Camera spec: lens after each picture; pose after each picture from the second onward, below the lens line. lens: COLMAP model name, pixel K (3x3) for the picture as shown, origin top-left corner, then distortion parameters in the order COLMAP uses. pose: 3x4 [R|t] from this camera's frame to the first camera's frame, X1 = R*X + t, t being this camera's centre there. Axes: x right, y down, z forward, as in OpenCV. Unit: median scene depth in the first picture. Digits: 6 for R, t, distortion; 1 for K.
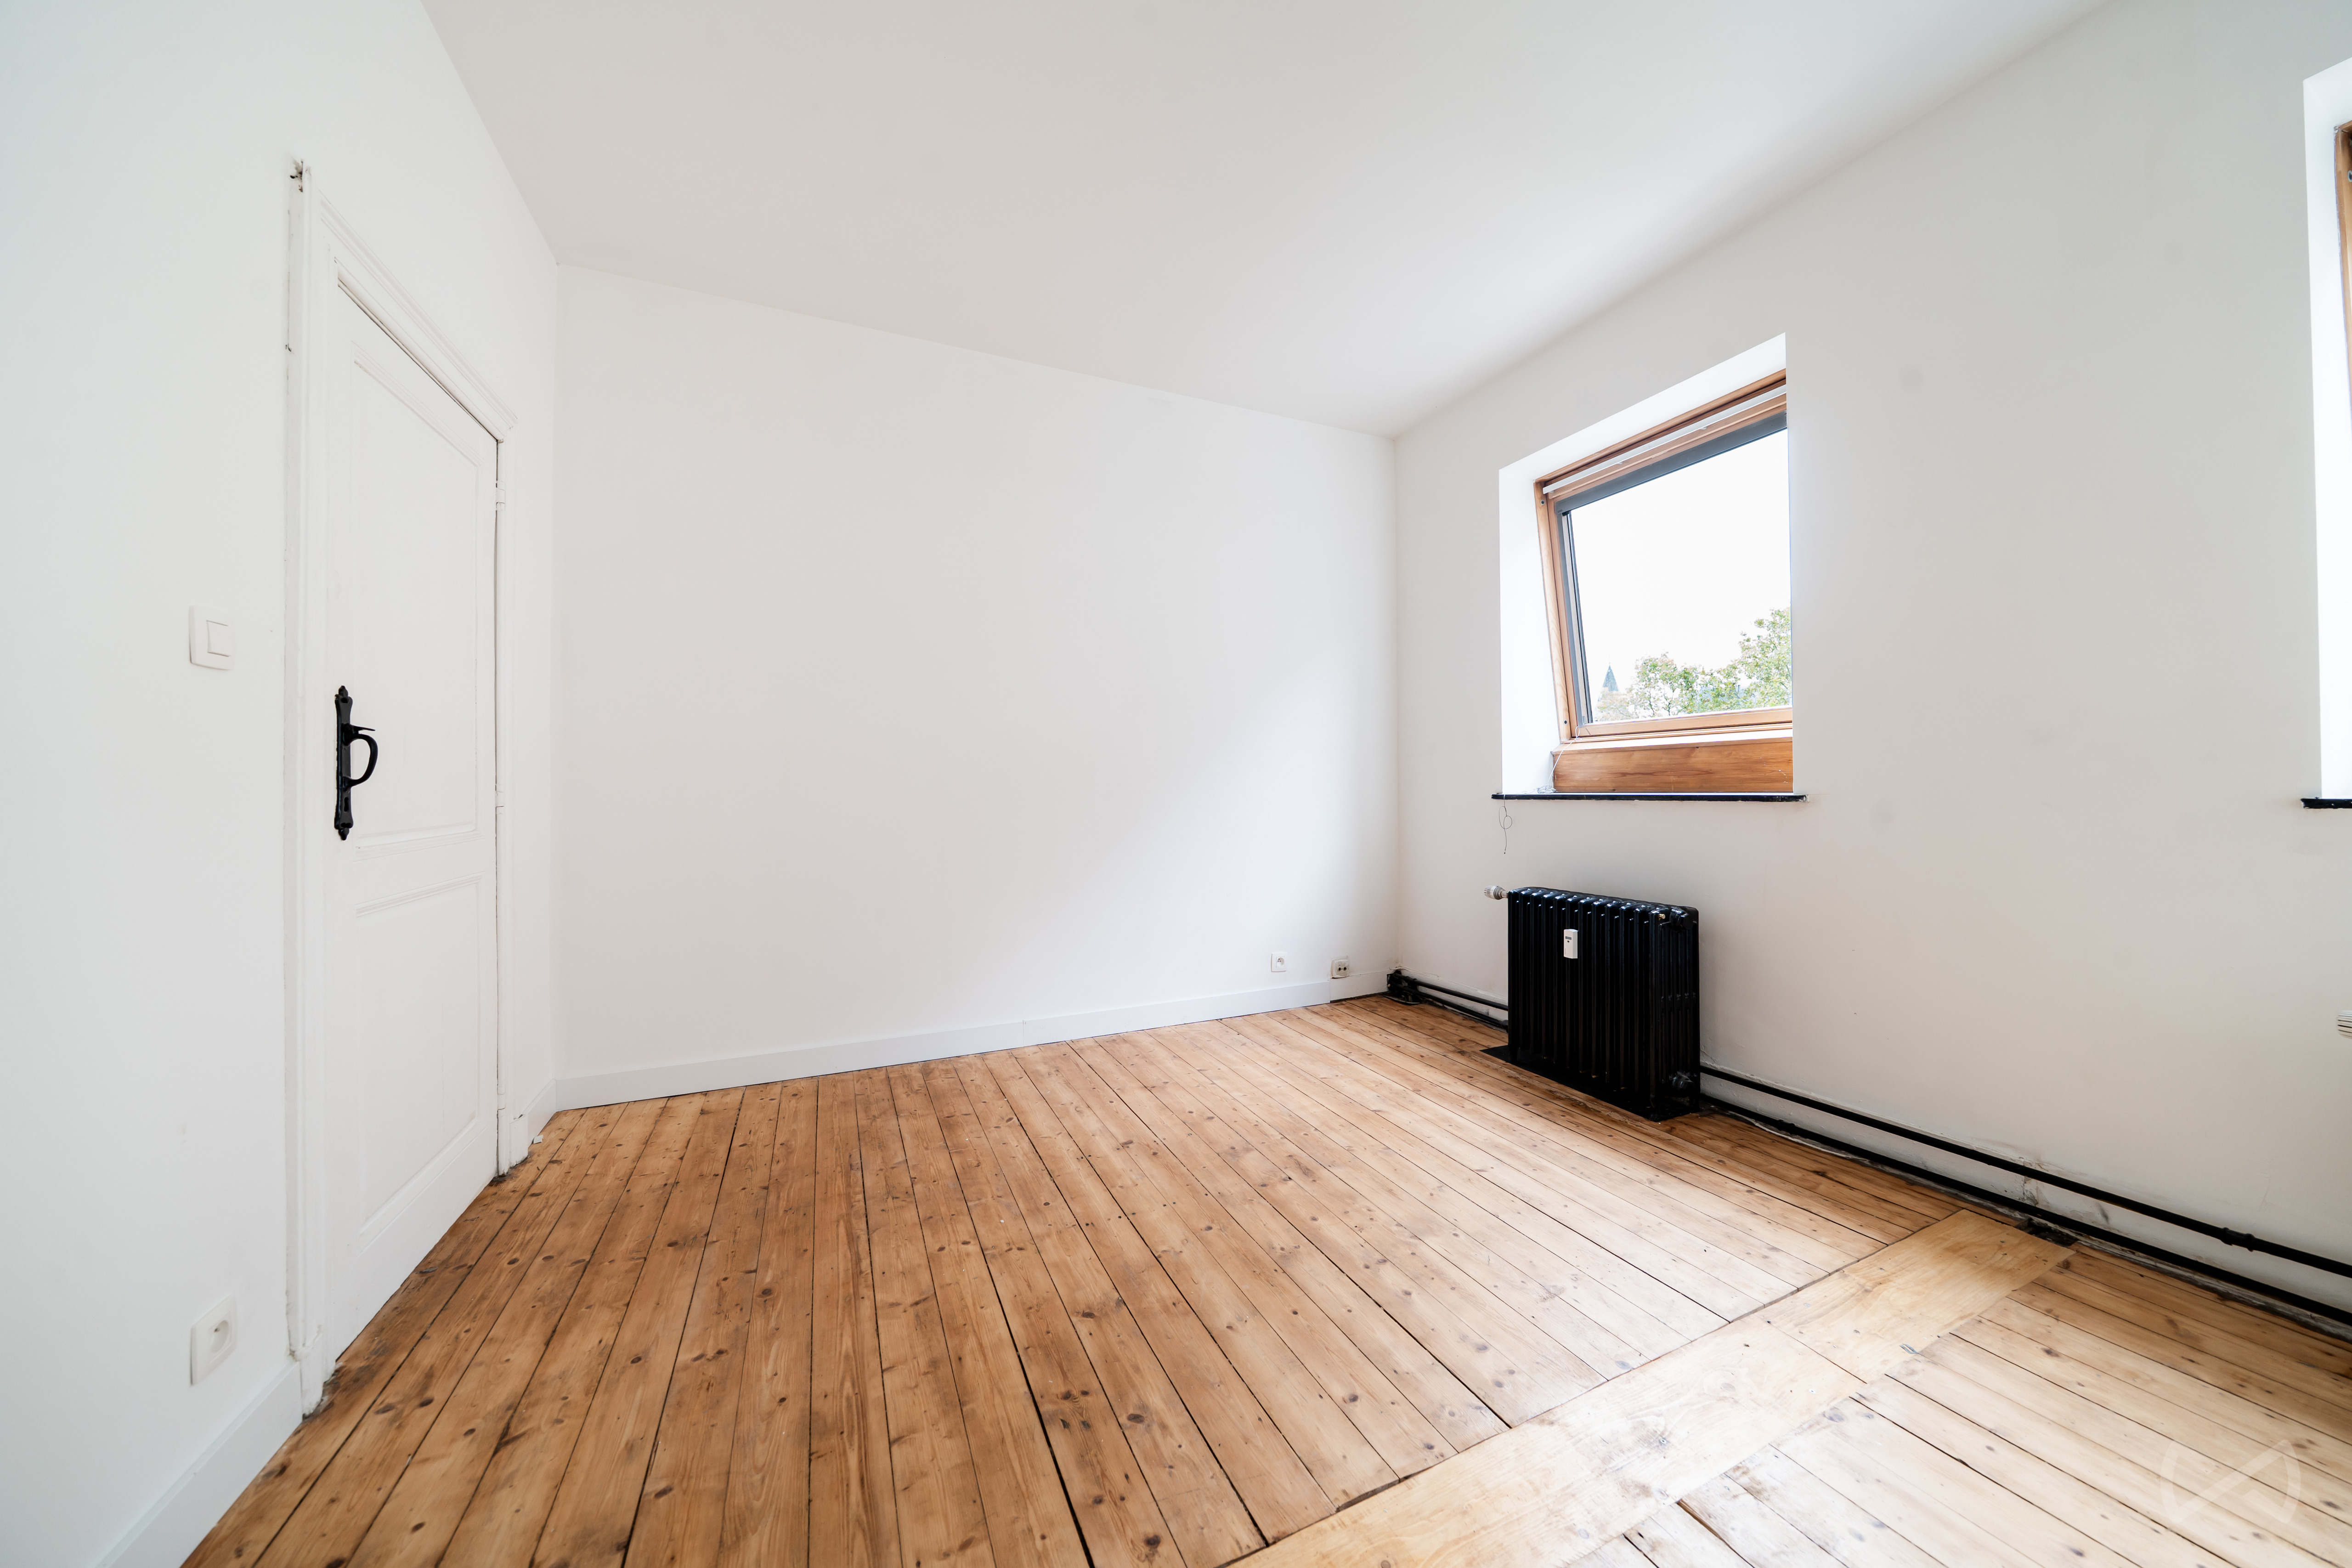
lens RADIAL K [[797.5, 0, 1183.0], [0, 797.5, 778.6], [0, 0, 1]] dist [-0.006712, 0.000004]
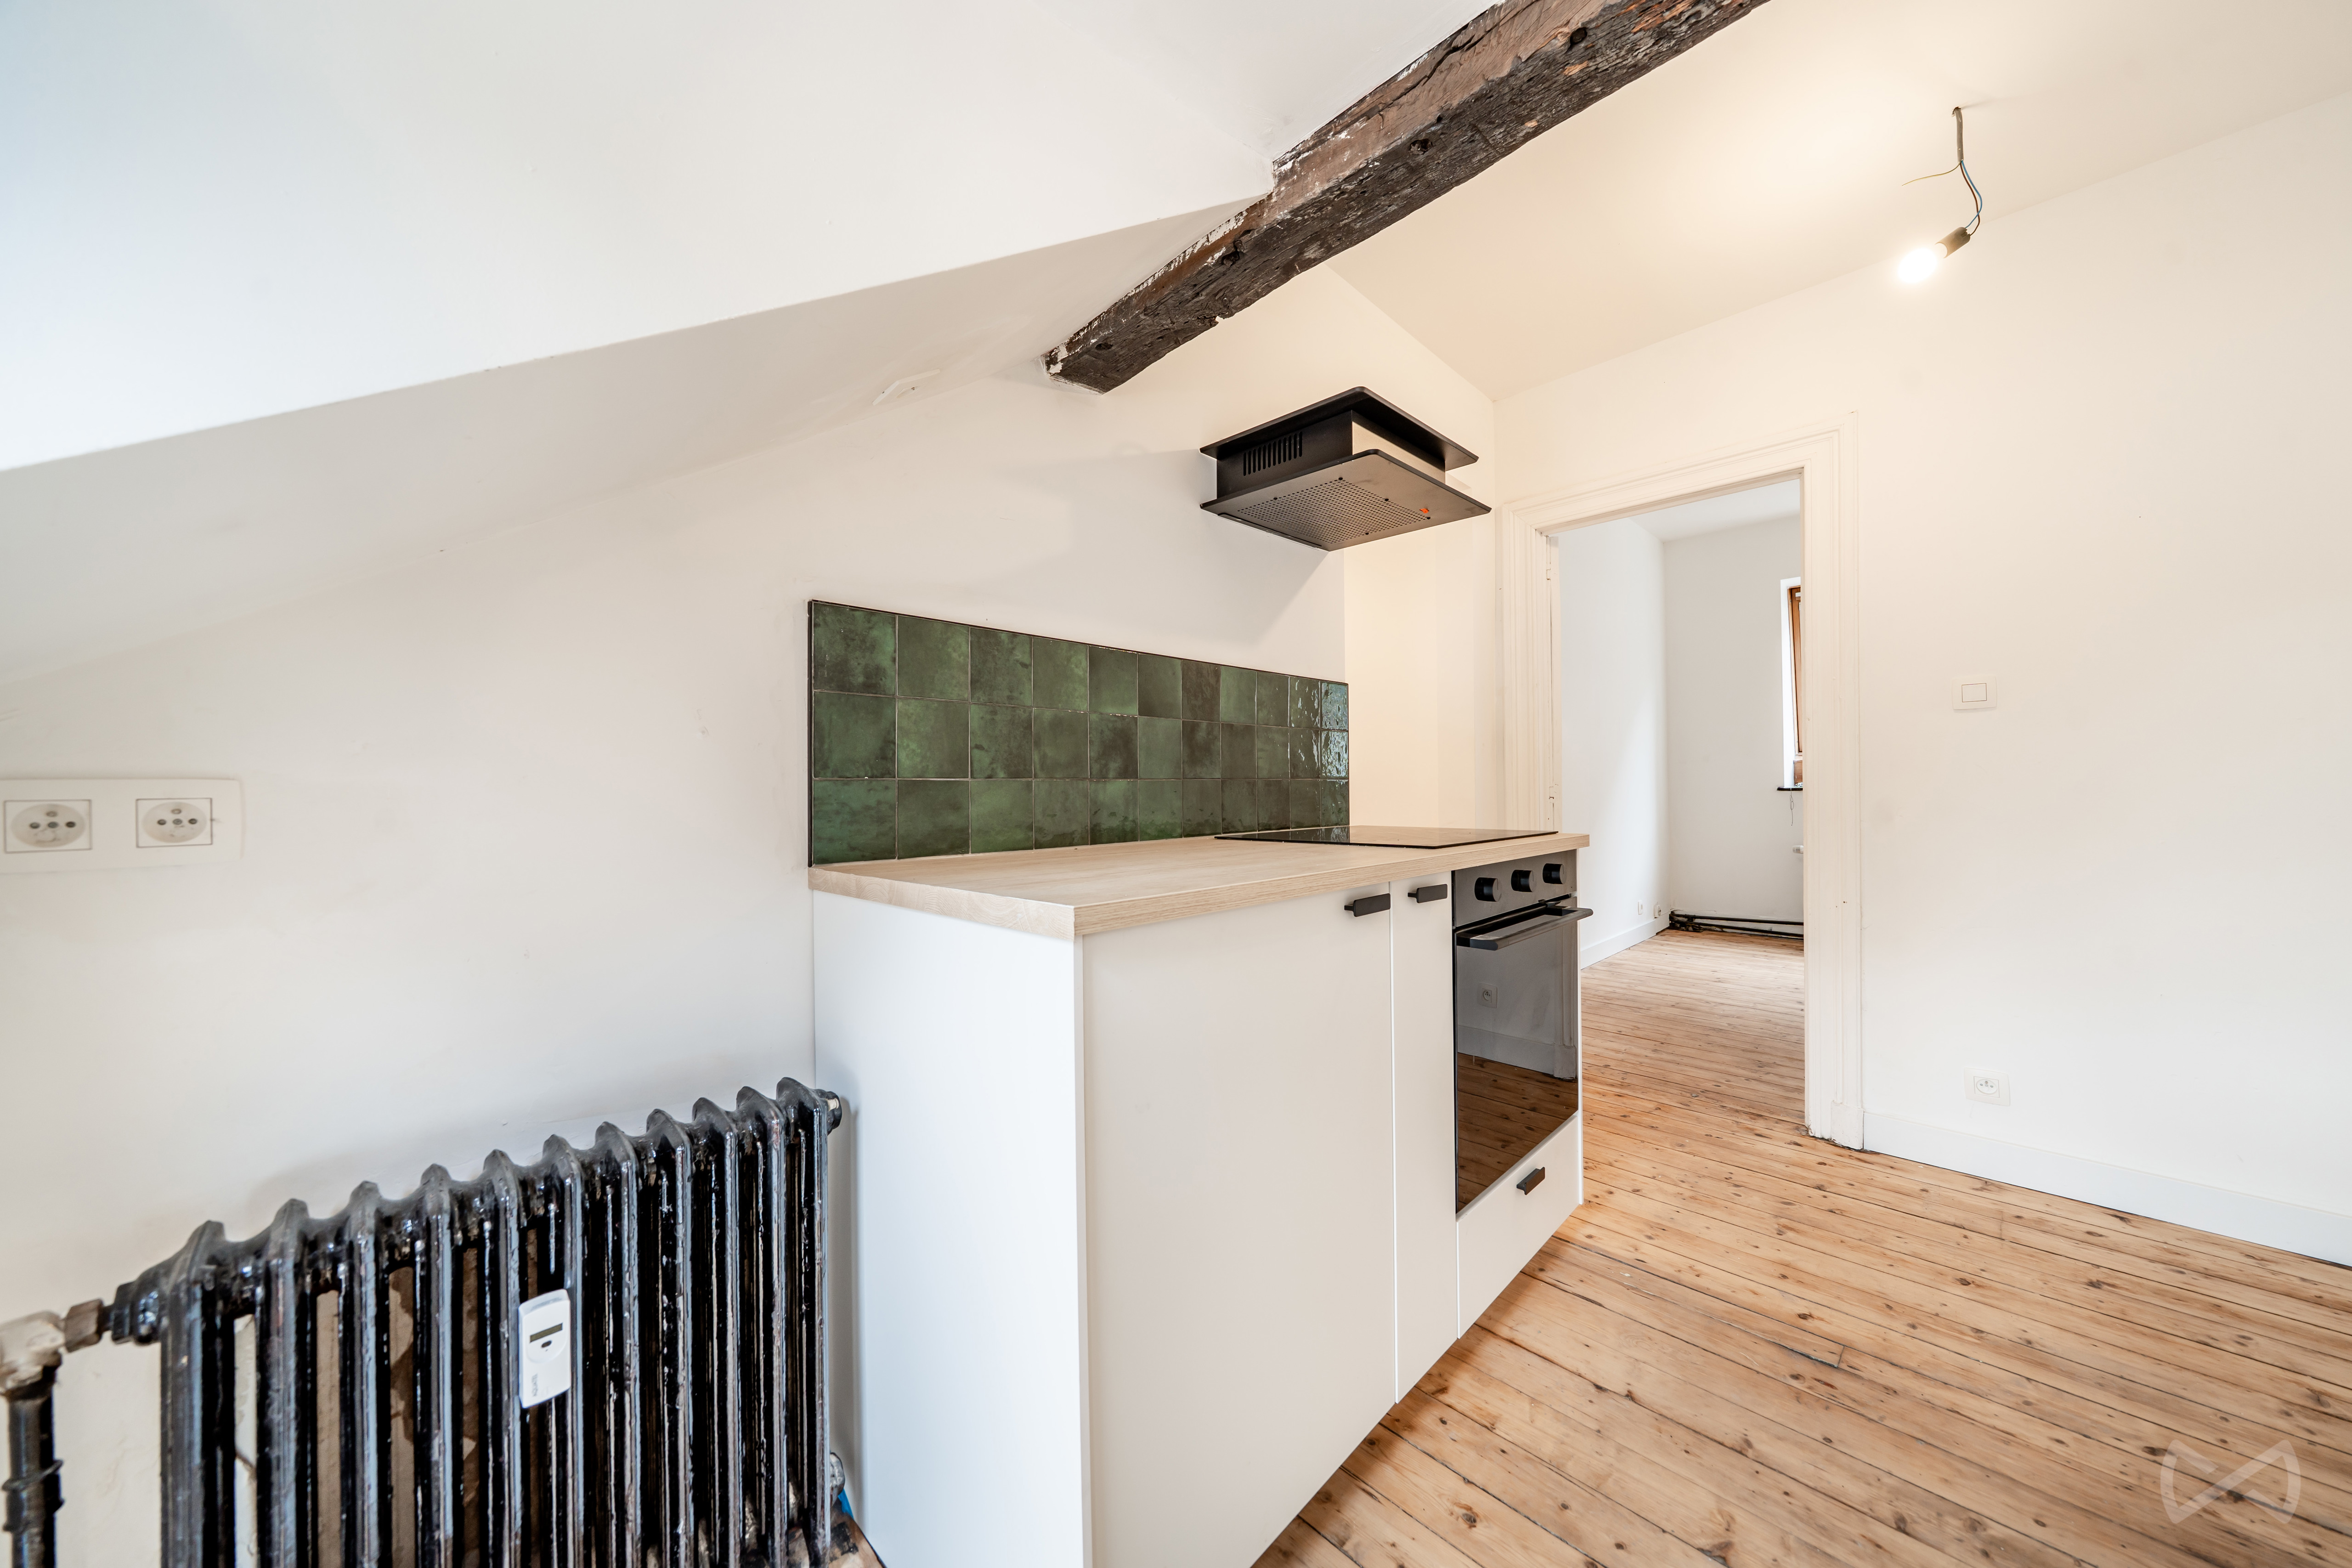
lens RADIAL K [[799.3, 0, 1187.1], [0, 799.3, 783.2], [0, 0, 1]] dist [-0.003812, 0.000337]
pose [[0.936244, -0.005367, 0.351310, -1.825066], [0.006011, 0.999982, -0.000742, 0.006688], [-0.351300, 0.002806, 0.936259, -0.081757]]
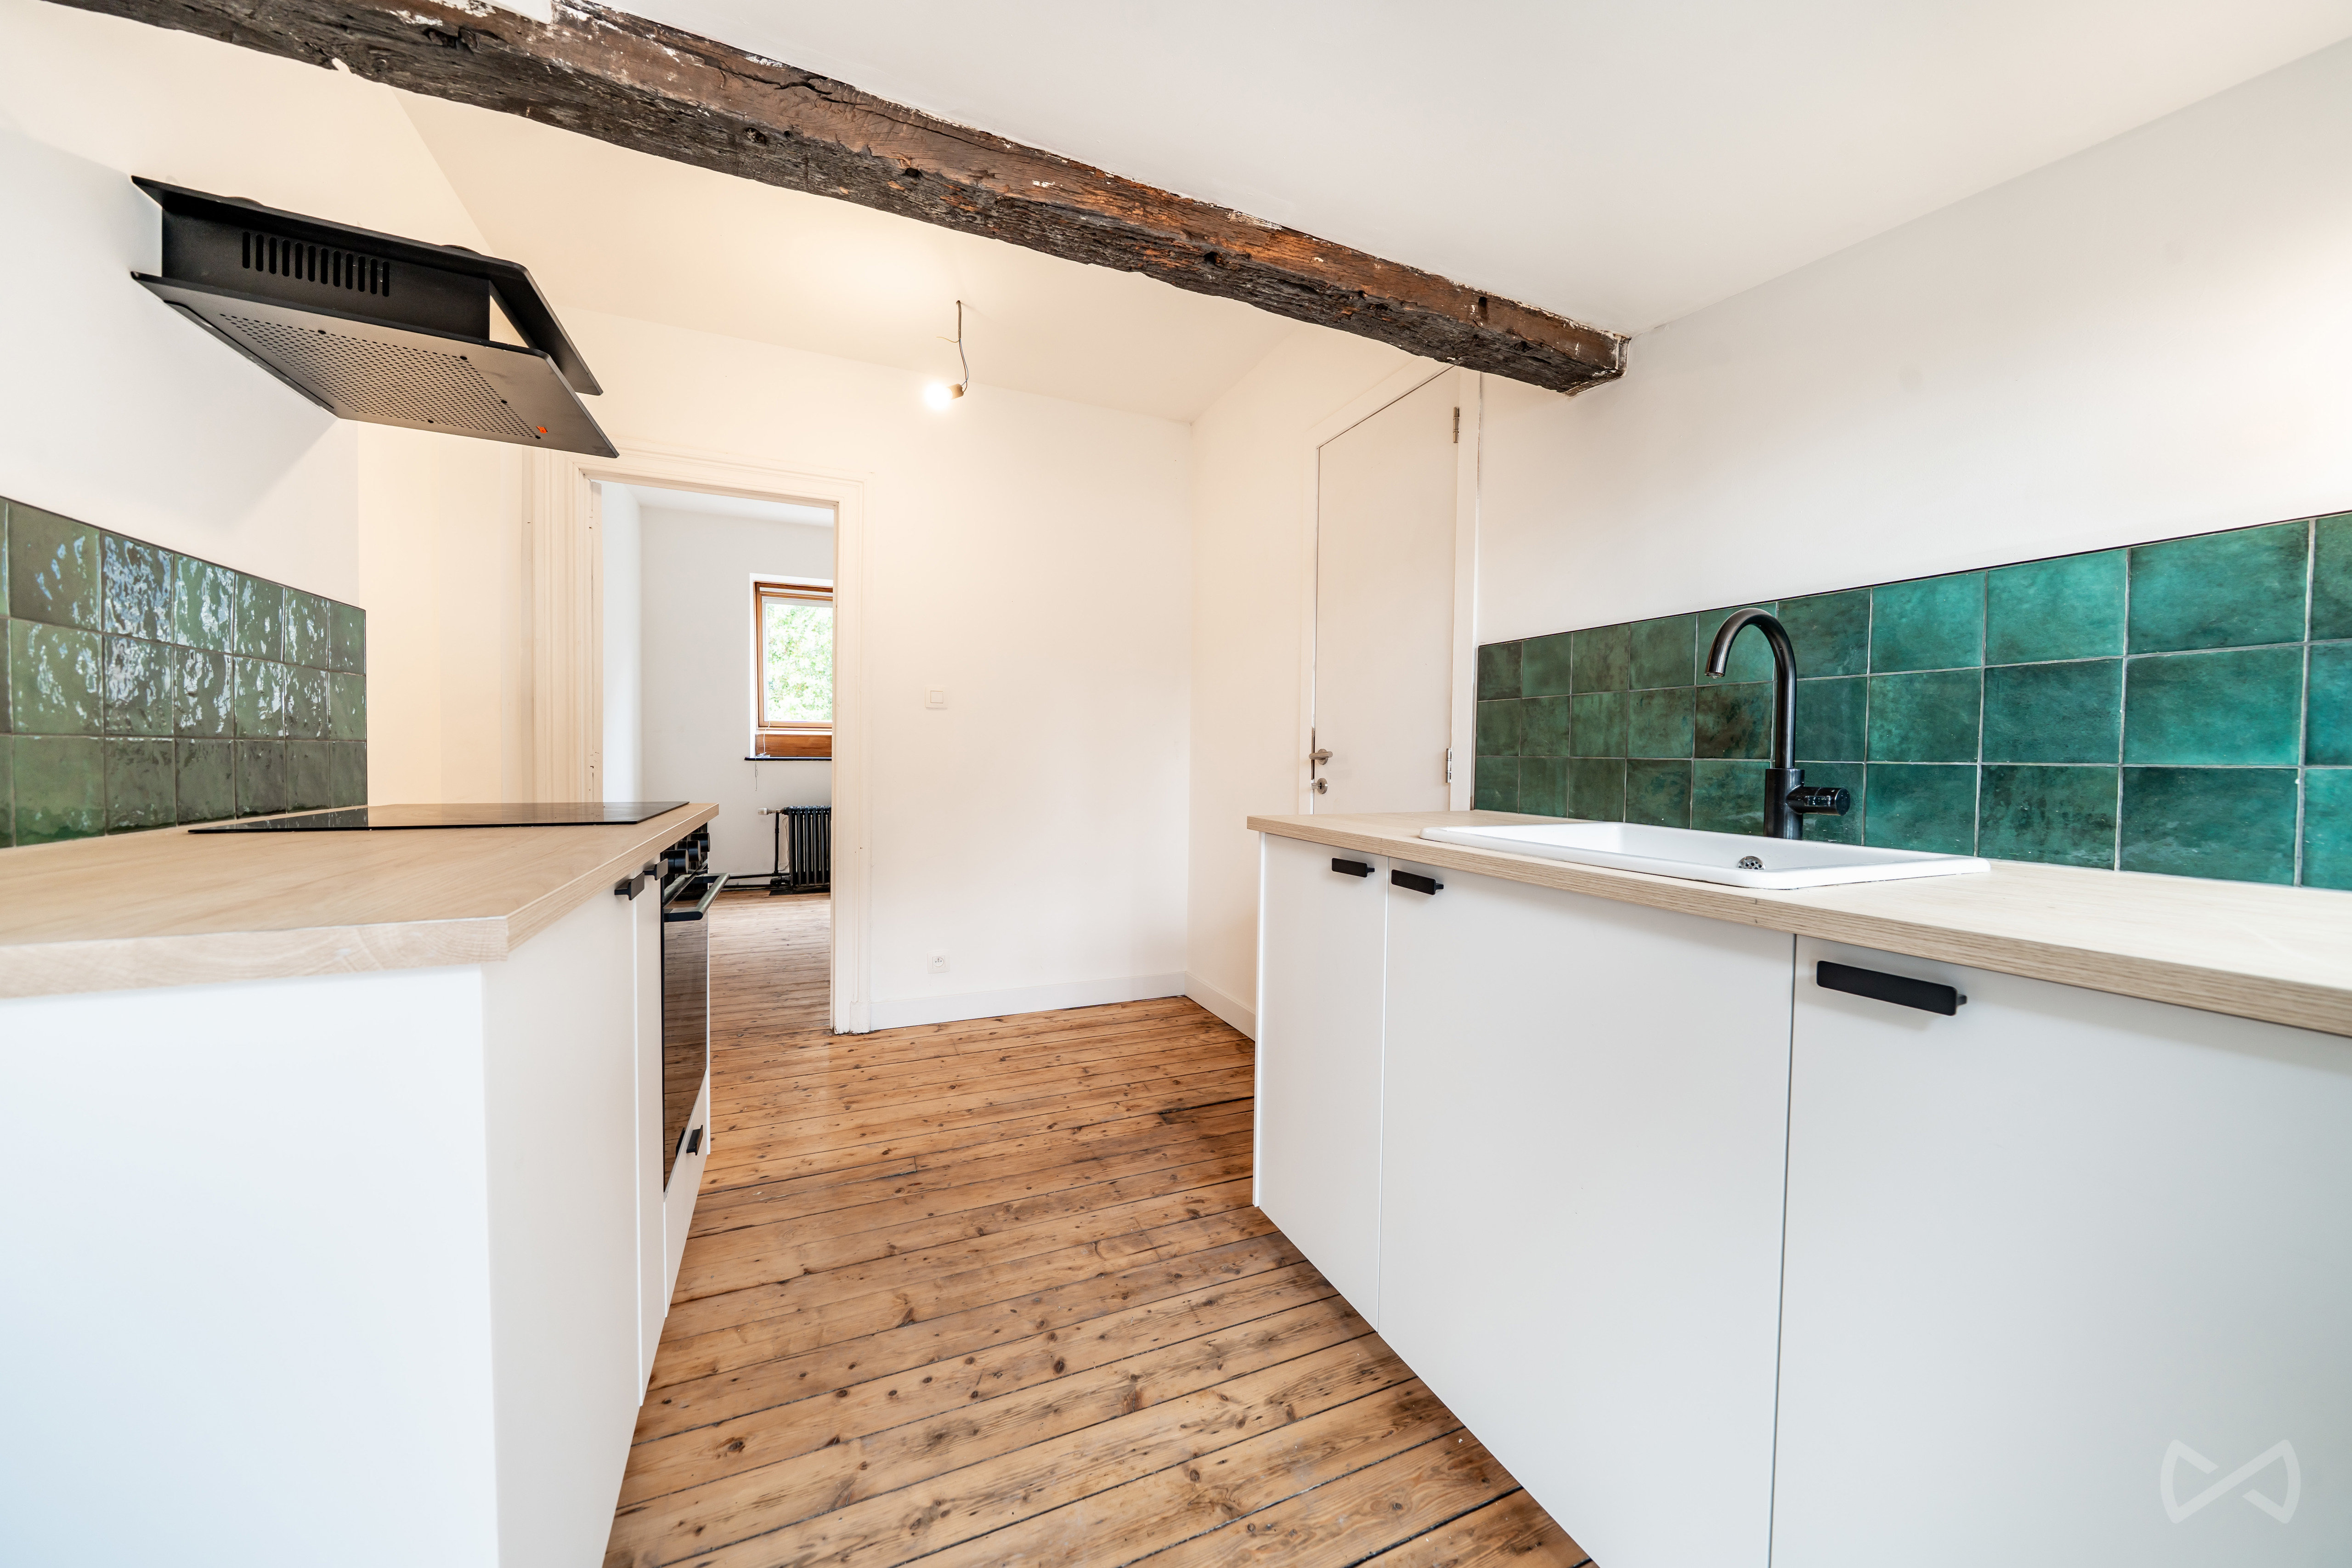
lens RADIAL K [[797.5, 0, 1183.0], [0, 797.5, 778.6], [0, 0, 1]] dist [-0.006712, 0.000004]
pose [[0.008610, -0.024970, 0.999651, -1.998611], [-0.019783, 0.999488, 0.025136, 0.003275], [-0.999767, -0.019992, 0.008112, 0.028511]]
